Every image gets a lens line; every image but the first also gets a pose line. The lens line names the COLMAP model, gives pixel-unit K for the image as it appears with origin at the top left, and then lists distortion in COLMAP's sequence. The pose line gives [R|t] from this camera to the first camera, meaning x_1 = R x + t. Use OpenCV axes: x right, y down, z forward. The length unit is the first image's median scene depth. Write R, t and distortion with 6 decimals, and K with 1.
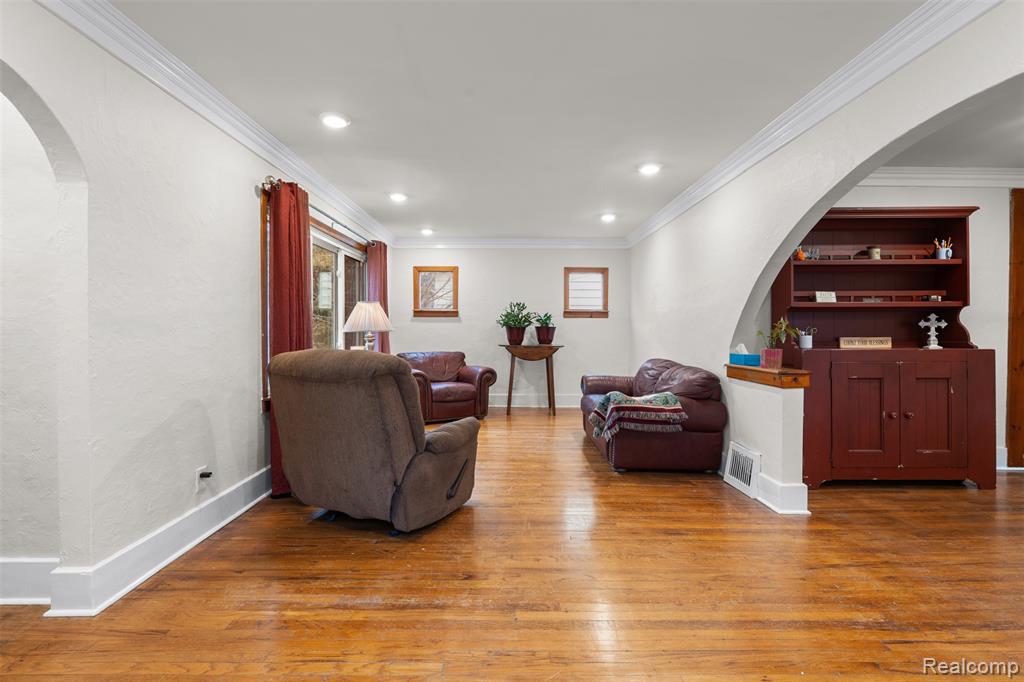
lens RADIAL K [[470.1, 0, 510.7], [0, 470.1, 332.1], [0, 0, 1]] dist [-0.002946, 0.000669]
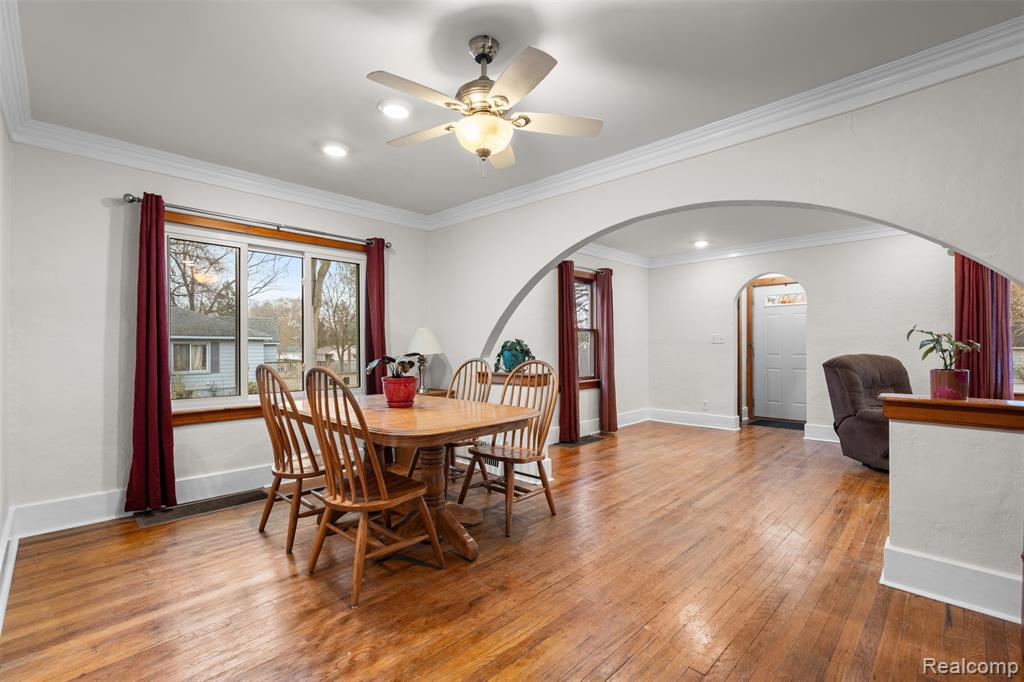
lens RADIAL K [[455.3, 0, 518.9], [0, 455.3, 344.5], [0, 0, 1]] dist [-0.000975, -0.000156]
pose [[-0.698271, -0.002742, -0.715828, 1.284368], [-0.003314, 0.999994, -0.000598, 0.002198], [0.715826, 0.001955, -0.698276, 0.894003]]
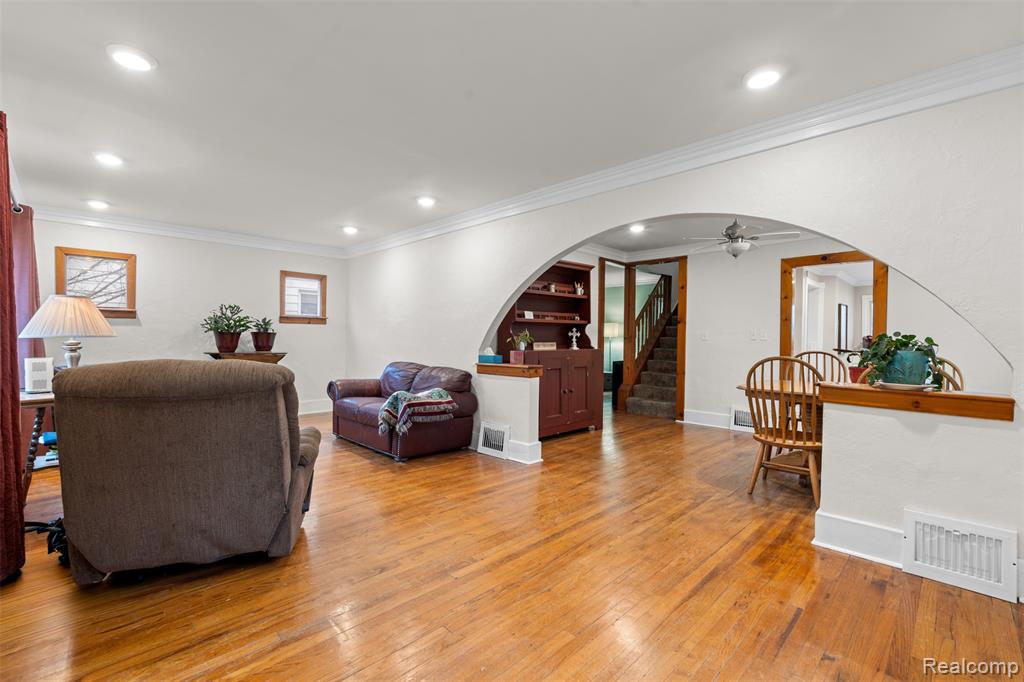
lens RADIAL K [[447.0, 0, 511.1], [0, 447.0, 338.1], [0, 0, 1]] dist [-0.001961, 0.000128]
pose [[0.714062, 0.003026, 0.700075, -0.352548], [-0.003095, 0.999995, -0.001165, -0.000971], [-0.700075, -0.001335, 0.714068, 0.044556]]
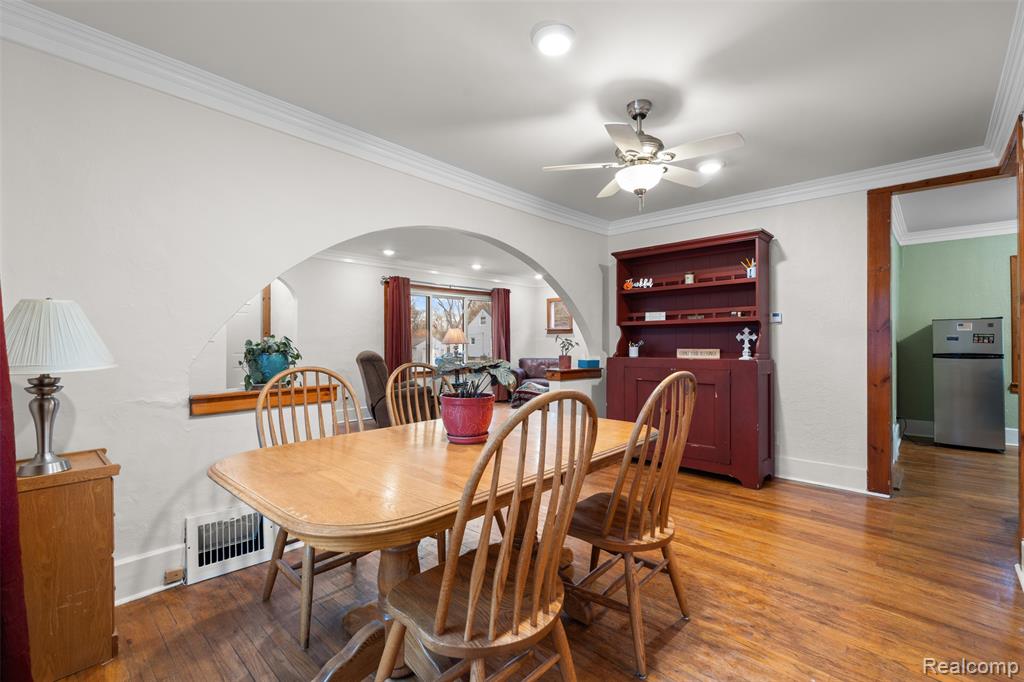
lens RADIAL K [[447.0, 0, 511.1], [0, 447.0, 338.1], [0, 0, 1]] dist [-0.001961, 0.000128]
pose [[0.725831, -0.008206, -0.687824, 1.241891], [-0.002610, 0.999889, -0.014684, 0.001754], [0.687868, 0.012453, 0.725729, -0.133848]]
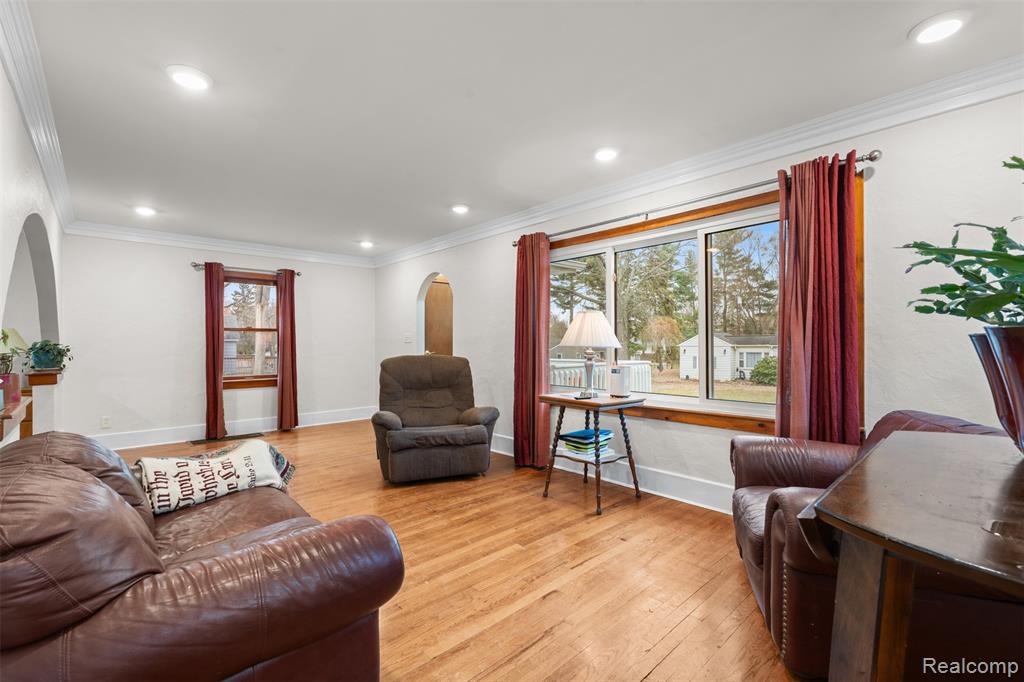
lens RADIAL K [[447.0, 0, 511.1], [0, 447.0, 338.1], [0, 0, 1]] dist [-0.001961, 0.000128]
pose [[-0.737770, -0.006097, -0.675025, 0.389822], [-0.003963, 0.999981, -0.004701, -0.015801], [0.675041, -0.000794, -0.737780, 1.748304]]
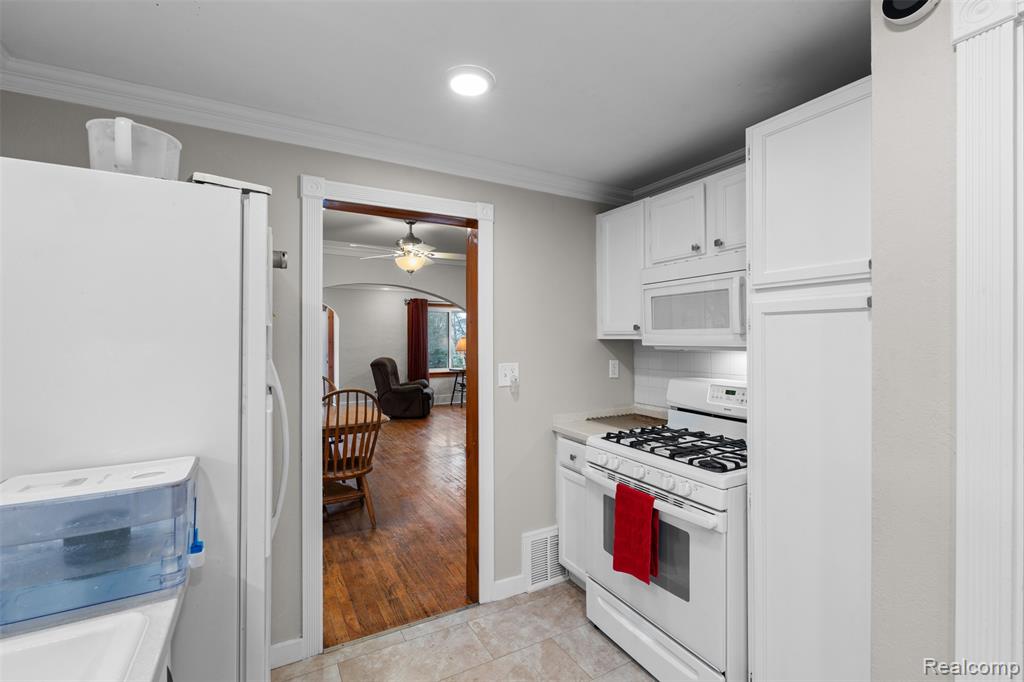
lens RADIAL K [[447.0, 0, 511.1], [0, 447.0, 338.1], [0, 0, 1]] dist [-0.001961, 0.000128]
pose [[0.490037, 0.001188, -0.871701, 1.958625], [-0.007285, 0.999970, -0.002732, -0.068571], [0.871671, 0.007689, 0.490031, 0.170730]]
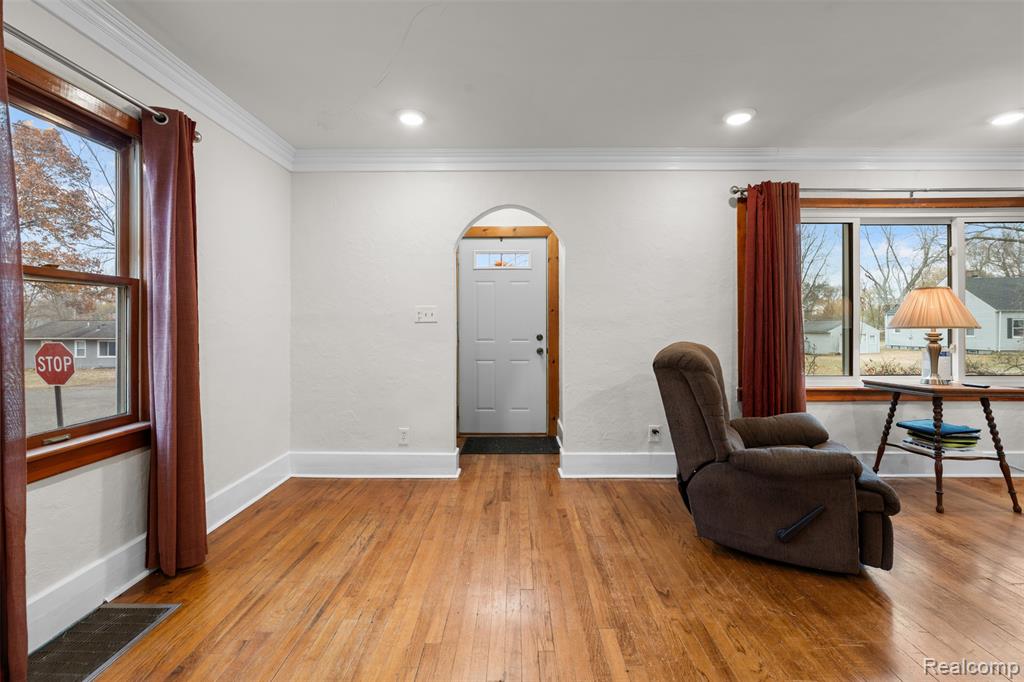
lens RADIAL K [[452.9, 0, 514.7], [0, 452.9, 322.7], [0, 0, 1]] dist [-0.000876, 0.000146]
pose [[-0.007213, -0.007739, -0.999944, 0.476815], [-0.007457, 0.999943, -0.007685, 0.000223], [0.999946, 0.007401, -0.007270, 0.423606]]
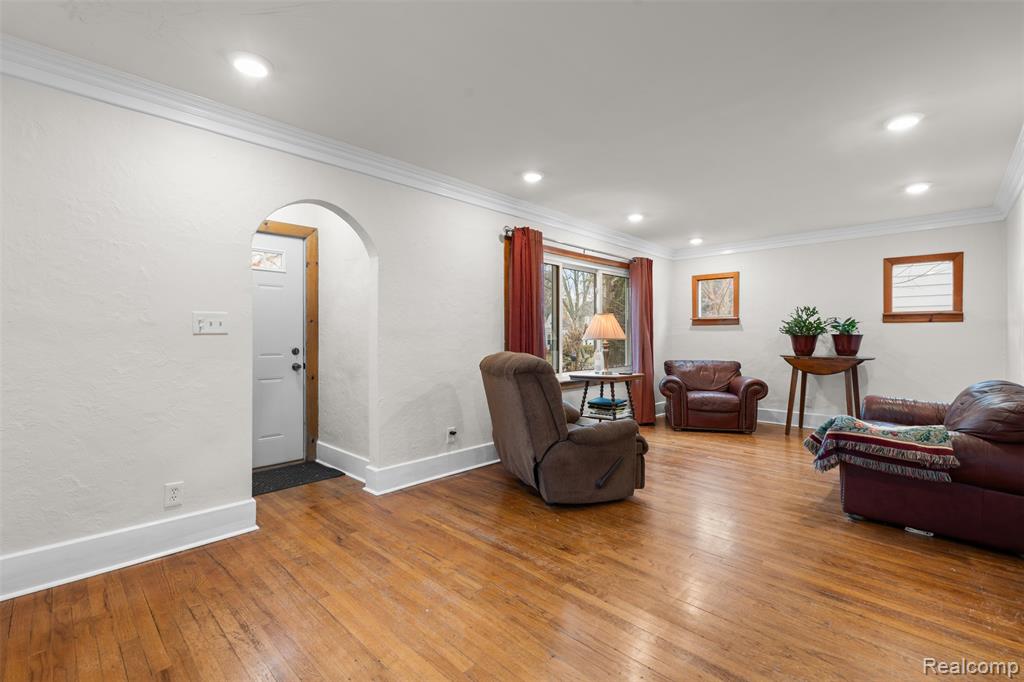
lens RADIAL K [[447.0, 0, 511.1], [0, 447.0, 338.1], [0, 0, 1]] dist [-0.001961, 0.000128]
pose [[0.717396, 0.000618, -0.696665, 0.352604], [-0.004541, 0.999983, -0.003790, 0.000513], [0.696651, 0.005883, 0.717386, 0.062059]]
